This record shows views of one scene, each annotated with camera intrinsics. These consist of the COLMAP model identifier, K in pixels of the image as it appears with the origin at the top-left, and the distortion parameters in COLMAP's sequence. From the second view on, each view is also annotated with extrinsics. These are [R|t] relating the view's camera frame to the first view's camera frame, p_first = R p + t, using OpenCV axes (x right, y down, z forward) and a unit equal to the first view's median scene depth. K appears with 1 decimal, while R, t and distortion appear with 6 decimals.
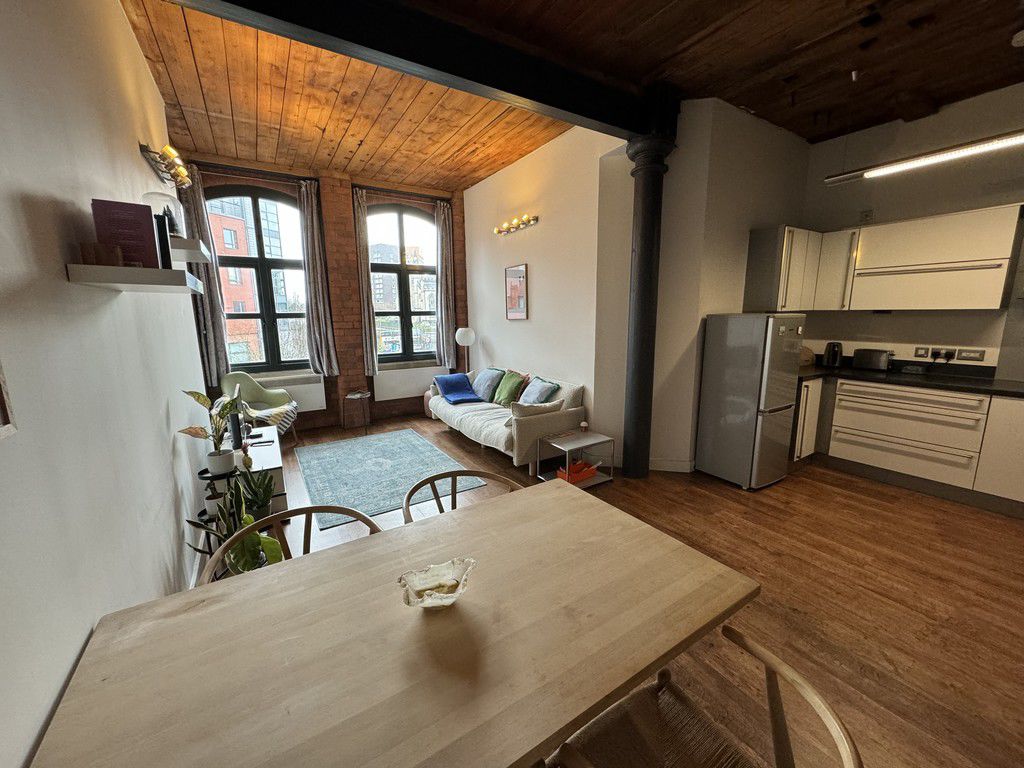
lens RADIAL K [[406.2, 0, 508.6], [0, 406.2, 387.0], [0, 0, 1]] dist [0.000671, 0.000279]
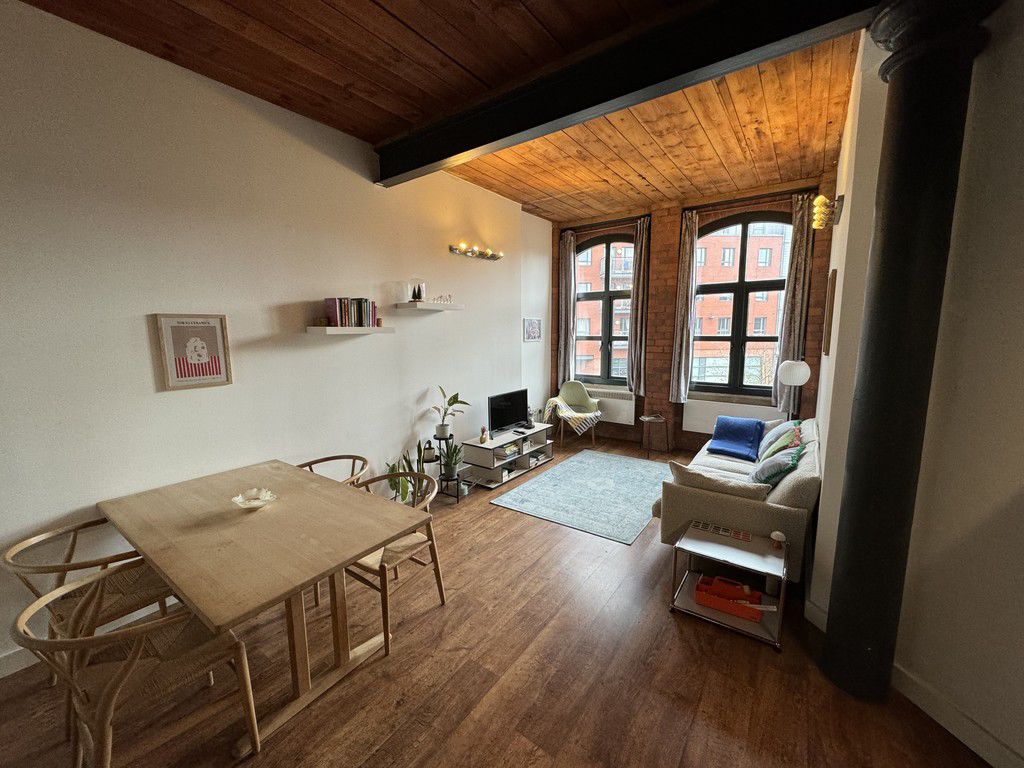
lens RADIAL K [[406.2, 0, 510.9], [0, 406.2, 386.5], [0, 0, 1]] dist [0.000671, 0.000279]
pose [[0.372915, 0.135973, -0.917849, 0.441857], [-0.167494, 0.982819, 0.077546, -0.083106], [0.912623, 0.124816, 0.389282, 0.297291]]
